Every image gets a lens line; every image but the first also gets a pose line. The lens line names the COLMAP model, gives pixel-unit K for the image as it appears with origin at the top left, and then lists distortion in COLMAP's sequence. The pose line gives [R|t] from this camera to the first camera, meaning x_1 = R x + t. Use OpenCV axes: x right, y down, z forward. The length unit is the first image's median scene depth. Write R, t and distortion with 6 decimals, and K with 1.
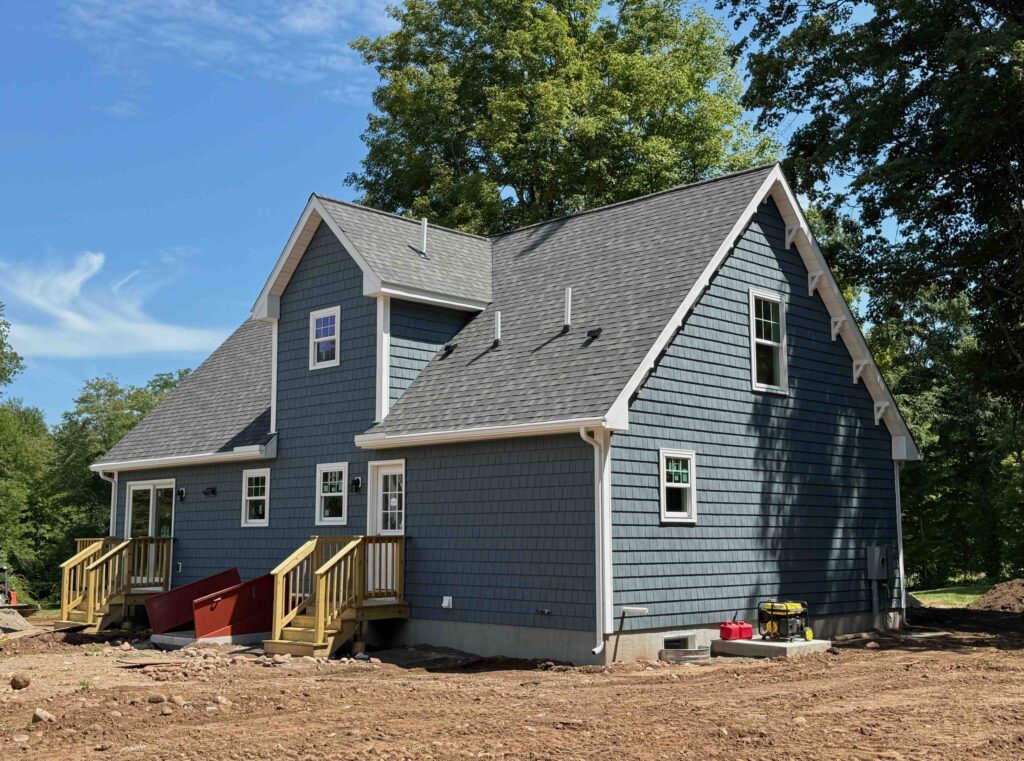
lens RADIAL K [[1198.4, 0, 511.9], [0, 1198.4, 381.2], [0, 0, 1]] dist [0.013819, 0.000000]
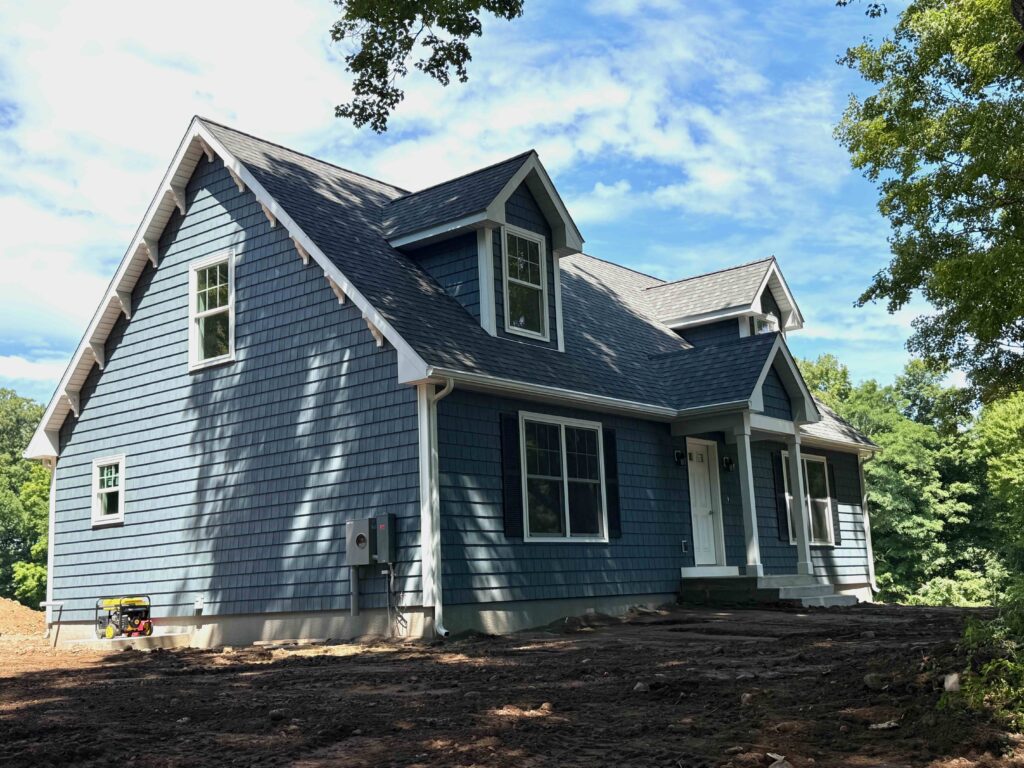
lens RADIAL K [[1159.4, 0, 512.9], [0, 1159.4, 381.4], [0, 0, 1]] dist [-0.013919, 0.000000]
pose [[0.113824, -0.184216, -0.976273, 1.104108], [0.178183, 0.970511, -0.162354, 0.205386], [0.977392, -0.155475, 0.143292, 1.108367]]
